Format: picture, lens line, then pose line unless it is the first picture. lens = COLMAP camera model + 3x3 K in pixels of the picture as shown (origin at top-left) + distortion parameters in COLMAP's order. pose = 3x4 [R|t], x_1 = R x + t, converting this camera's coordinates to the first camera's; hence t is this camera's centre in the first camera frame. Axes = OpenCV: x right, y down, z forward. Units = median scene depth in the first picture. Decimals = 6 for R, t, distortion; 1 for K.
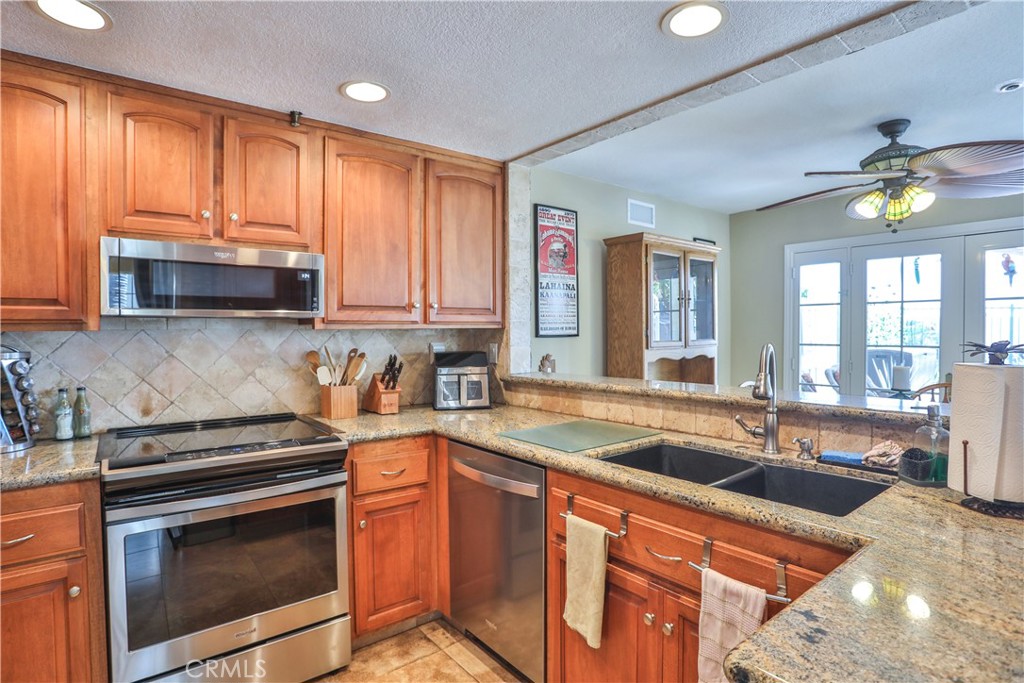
lens RADIAL K [[517.9, 0, 512.0], [0, 517.9, 341.5], [0, 0, 1]] dist [-0.068392, 0.025298]
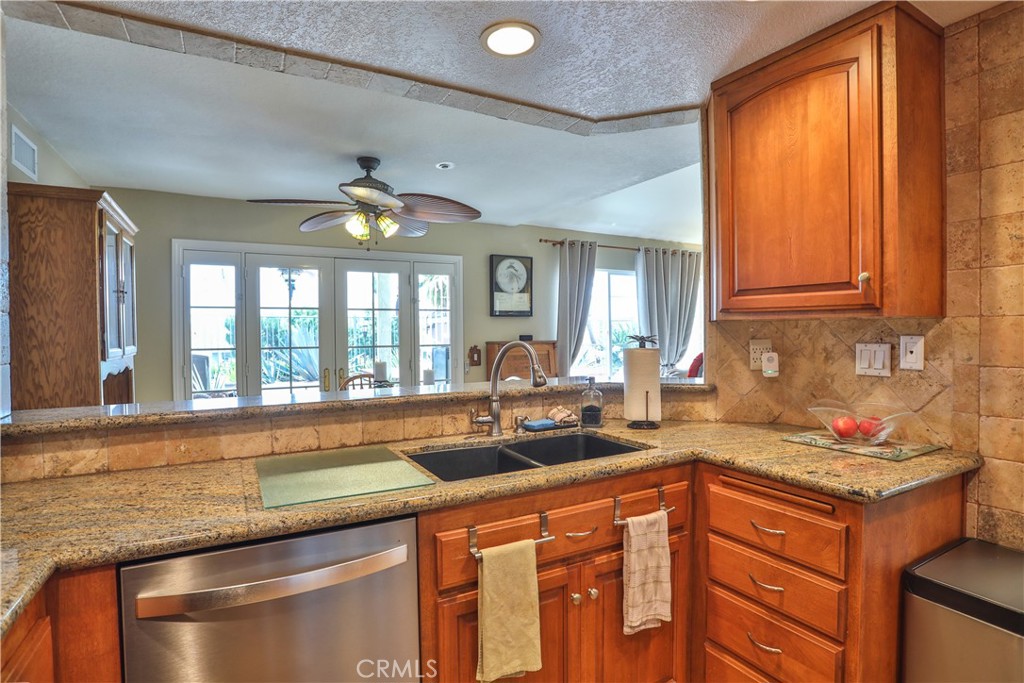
lens RADIAL K [[517.9, 0, 512.0], [0, 517.9, 341.5], [0, 0, 1]] dist [-0.068392, 0.025298]
pose [[0.180722, -0.016188, 0.983401, -0.423447], [0.027236, 0.999563, 0.011449, -0.005624], [-0.983157, 0.024715, 0.181084, 0.488291]]
